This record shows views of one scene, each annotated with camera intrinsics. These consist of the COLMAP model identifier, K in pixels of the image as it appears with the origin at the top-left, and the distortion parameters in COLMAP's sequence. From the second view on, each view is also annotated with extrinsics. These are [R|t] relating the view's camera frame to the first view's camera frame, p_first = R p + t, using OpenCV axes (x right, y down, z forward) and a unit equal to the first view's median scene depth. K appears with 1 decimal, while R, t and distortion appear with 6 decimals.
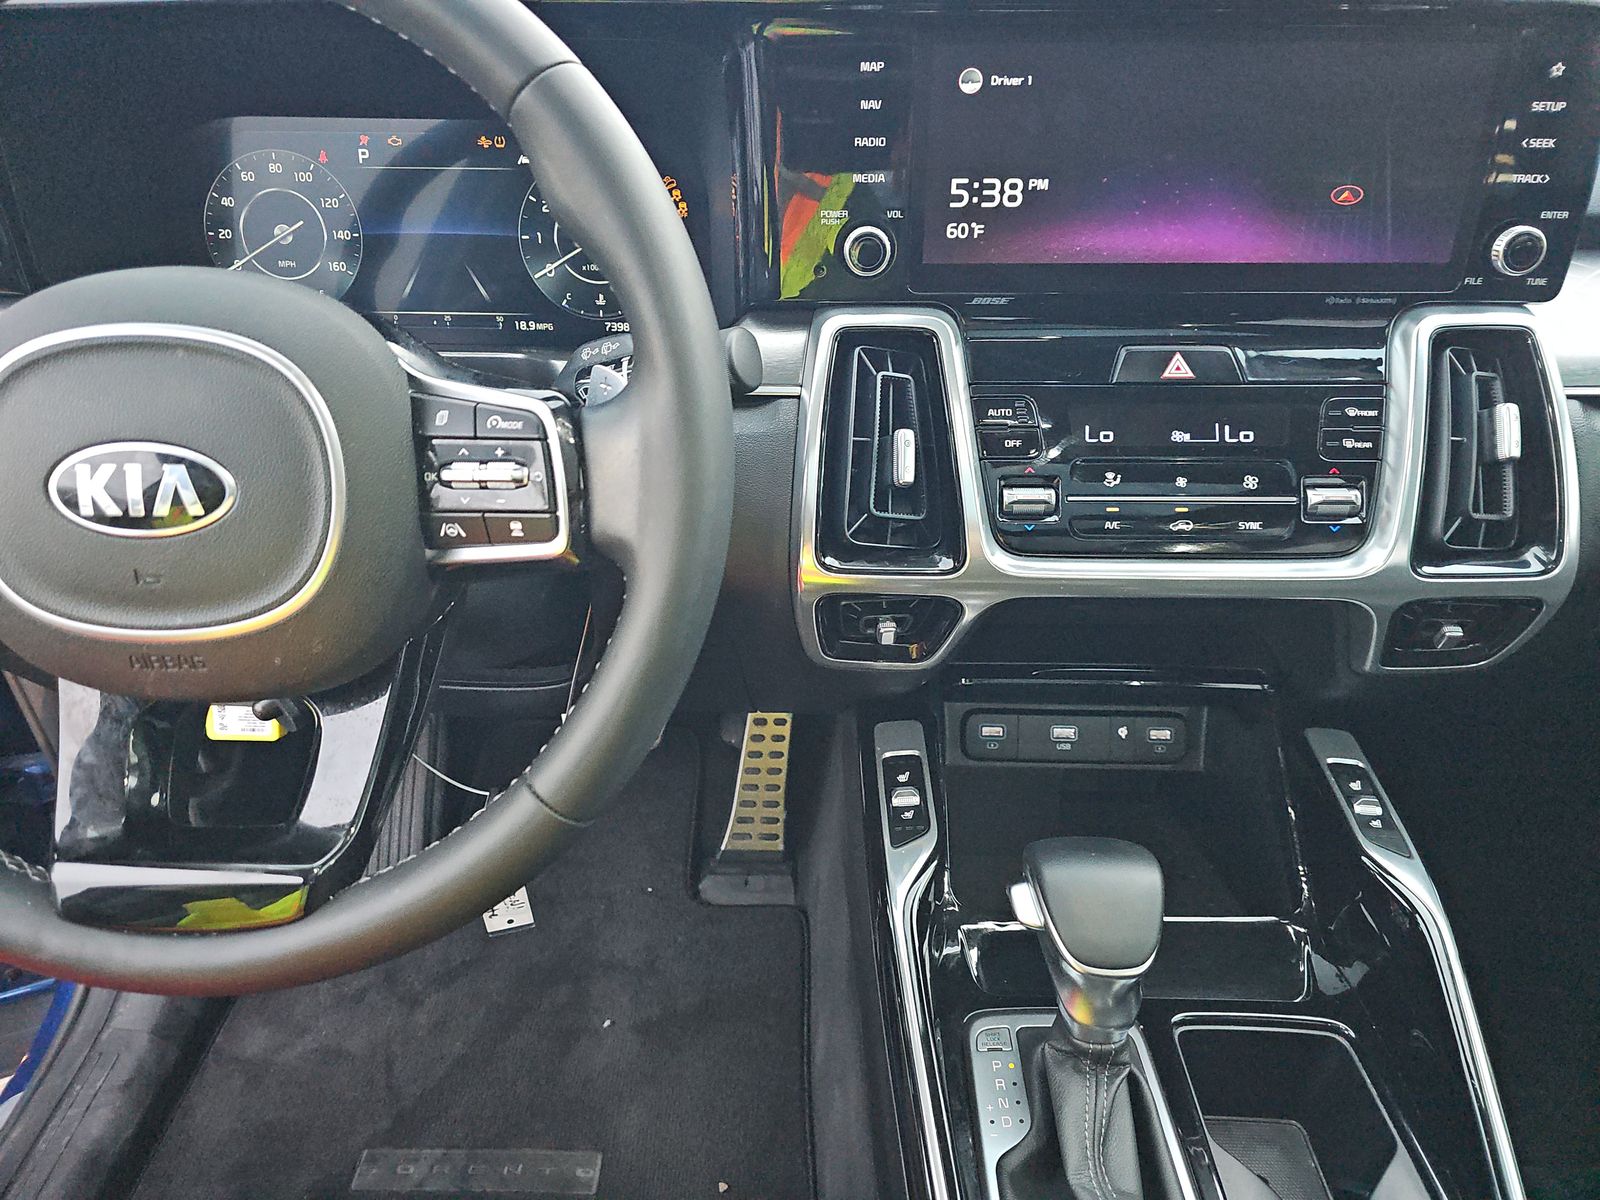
lens RADIAL K [[1044.7, 0, 795.8], [0, 1044.7, 608.9], [0, 0, 1]] dist [0.049596, -0.050122]
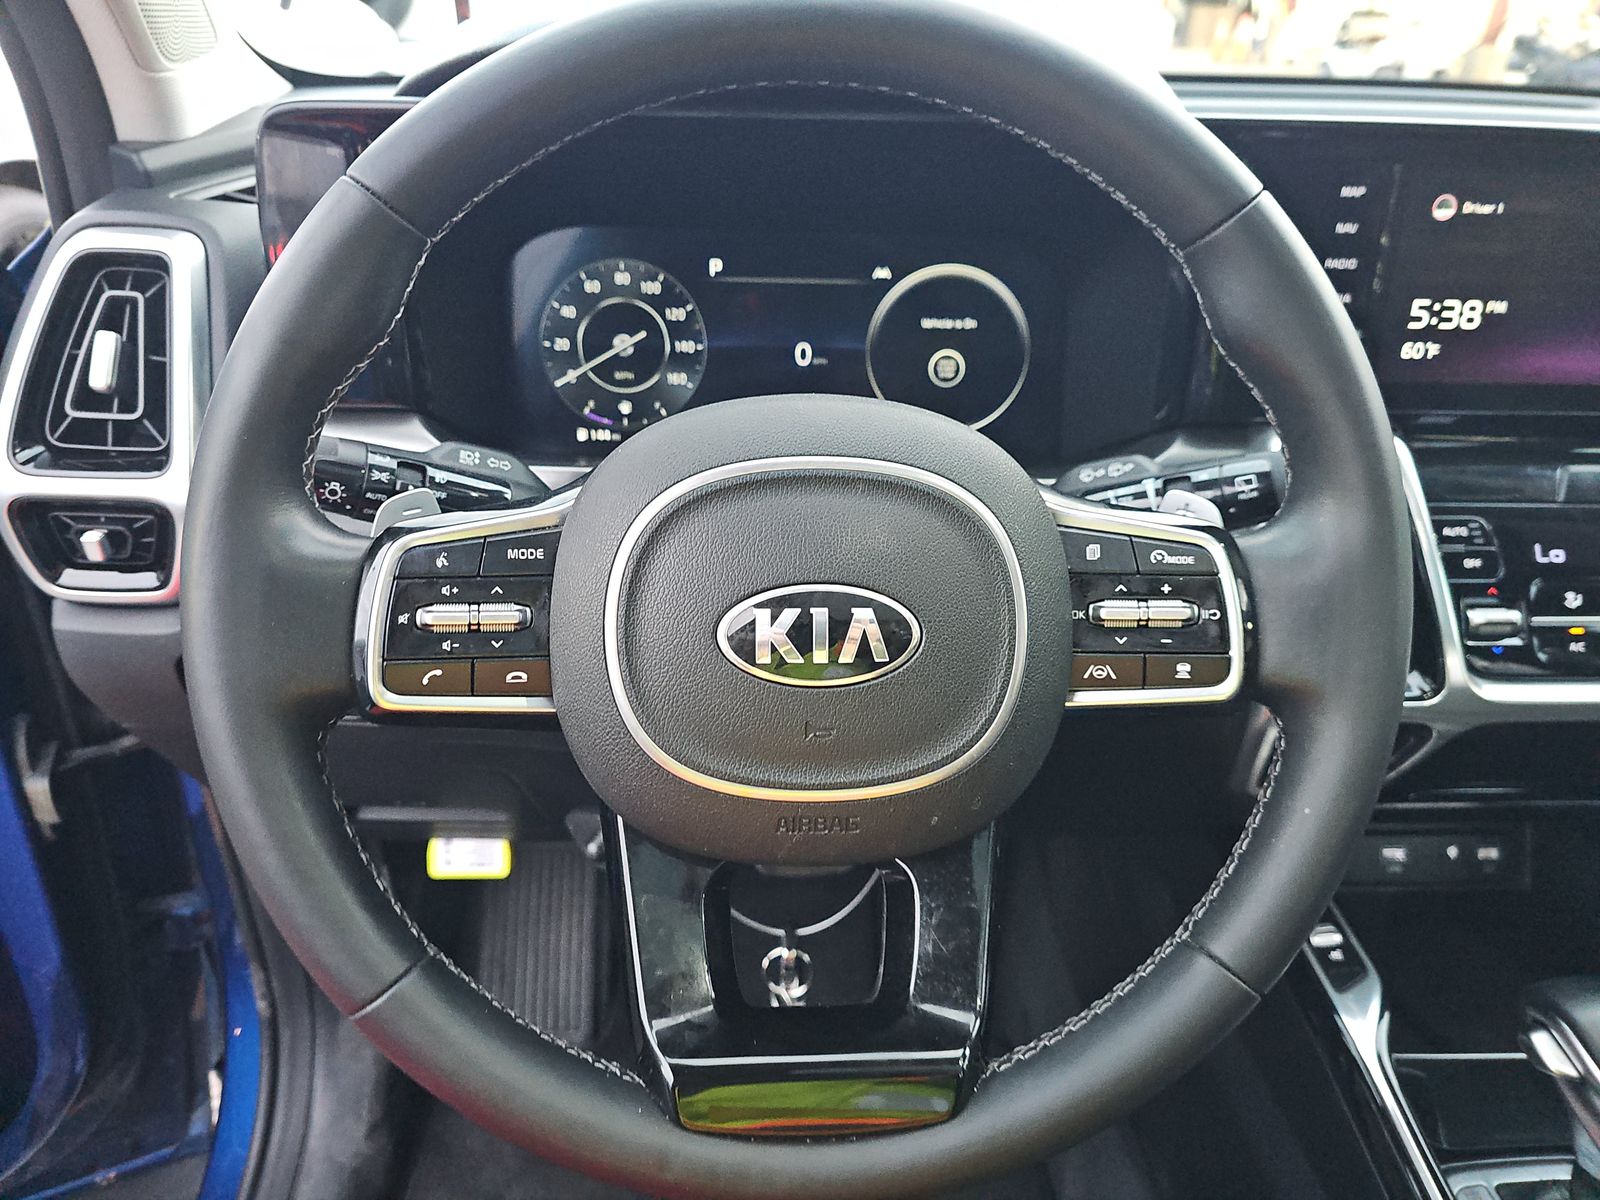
lens RADIAL K [[1058.9, 0, 800.0], [0, 1058.9, 600.0], [0, 0, 1]] dist [0.049079, -0.056836]
pose [[0.997604, -0.006188, 0.068904, -0.498673], [0.012555, 0.995648, -0.092345, -0.041958], [-0.068032, 0.092989, 0.993340, 0.065173]]
